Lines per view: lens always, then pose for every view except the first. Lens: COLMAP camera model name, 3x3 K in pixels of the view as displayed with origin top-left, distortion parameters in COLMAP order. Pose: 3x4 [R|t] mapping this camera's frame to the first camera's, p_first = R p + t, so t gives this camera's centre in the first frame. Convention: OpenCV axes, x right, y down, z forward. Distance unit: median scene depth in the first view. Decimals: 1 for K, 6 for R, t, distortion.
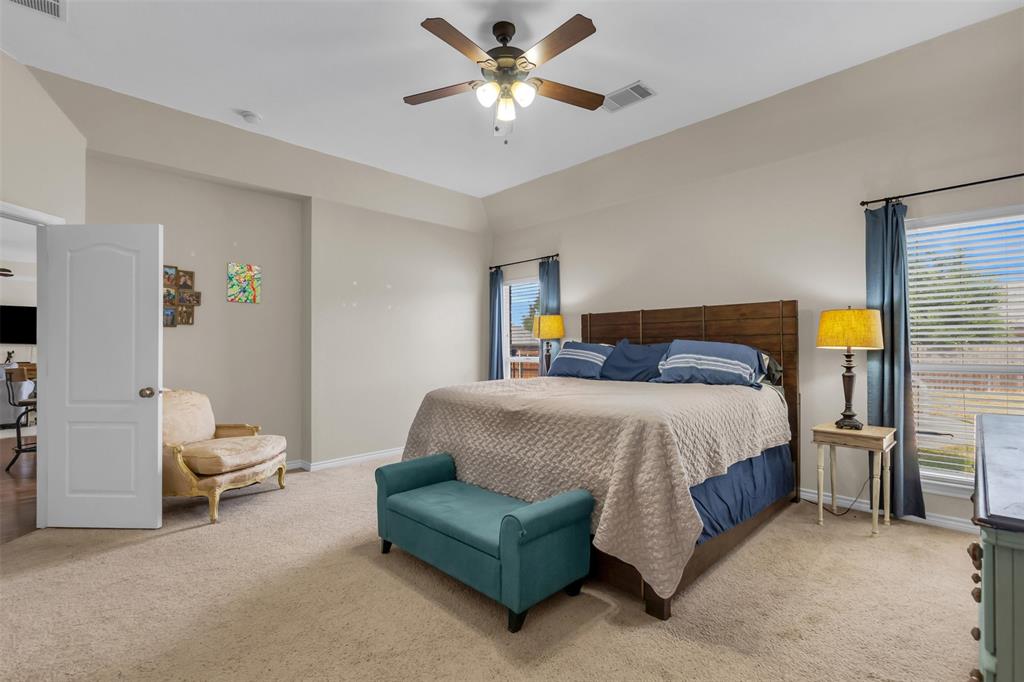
lens RADIAL K [[470.2, 0, 509.4], [0, 470.2, 345.3], [0, 0, 1]] dist [0.000881, 0.000077]
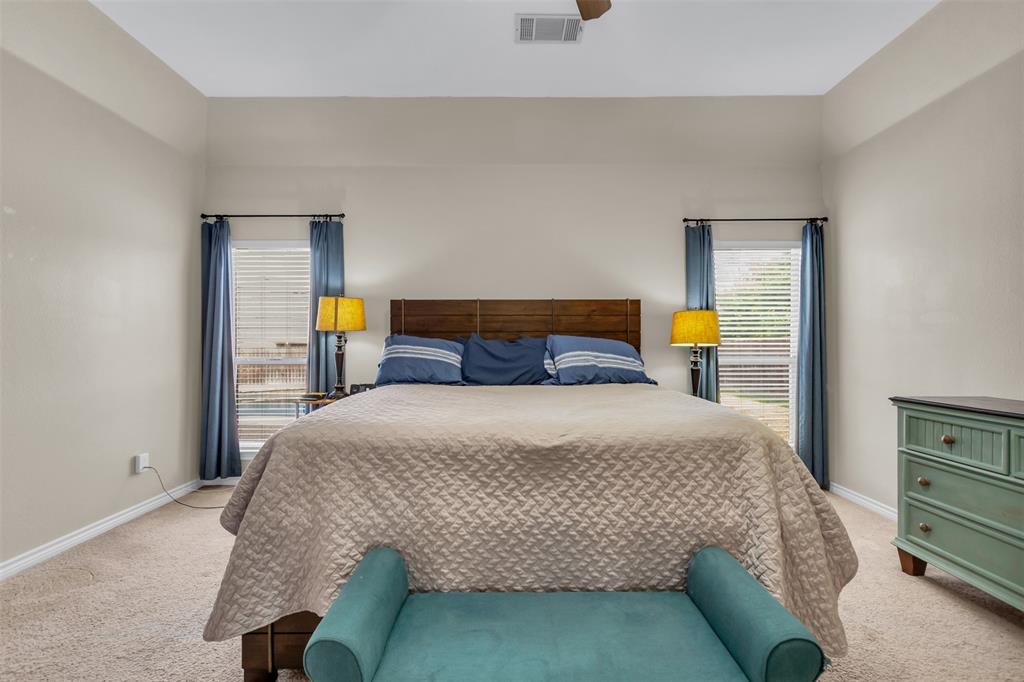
lens RADIAL K [[470.2, 0, 509.4], [0, 470.2, 345.3], [0, 0, 1]] dist [0.000881, 0.000077]
pose [[0.701685, 0.002813, 0.712481, -0.361005], [-0.007010, 0.999971, 0.002955, 0.005703], [-0.712452, -0.007068, 0.701685, 0.479733]]
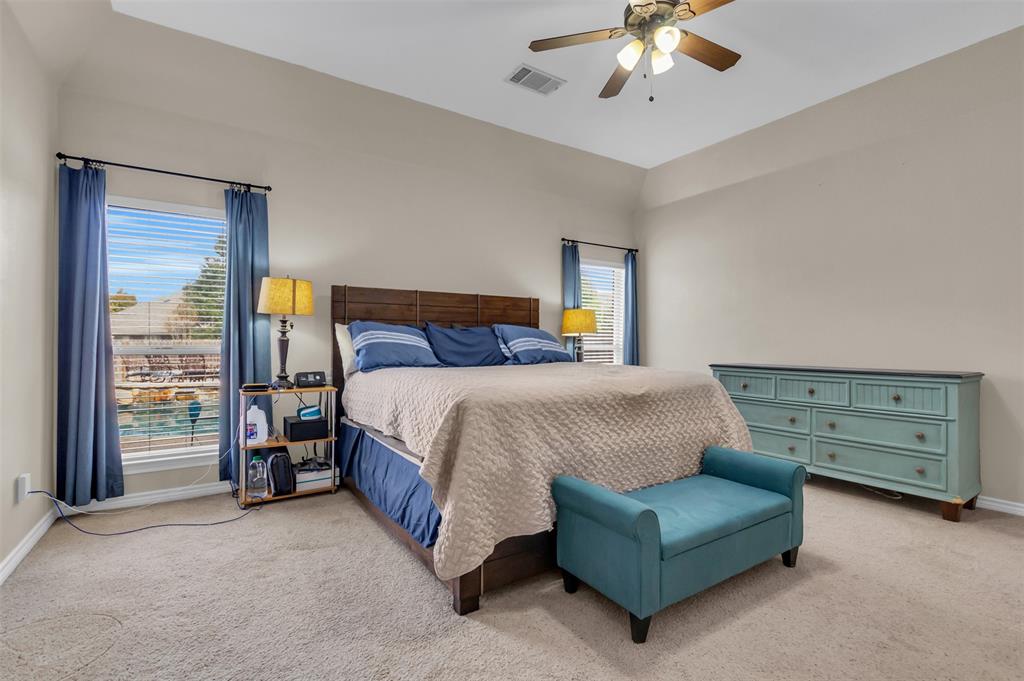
lens RADIAL K [[470.2, 0, 509.4], [0, 470.2, 344.8], [0, 0, 1]] dist [0.000881, 0.000077]
pose [[0.199891, -0.000578, 0.979818, -0.735815], [-0.008906, 0.999957, 0.002407, 0.033540], [-0.979778, -0.009207, 0.199877, 0.835919]]
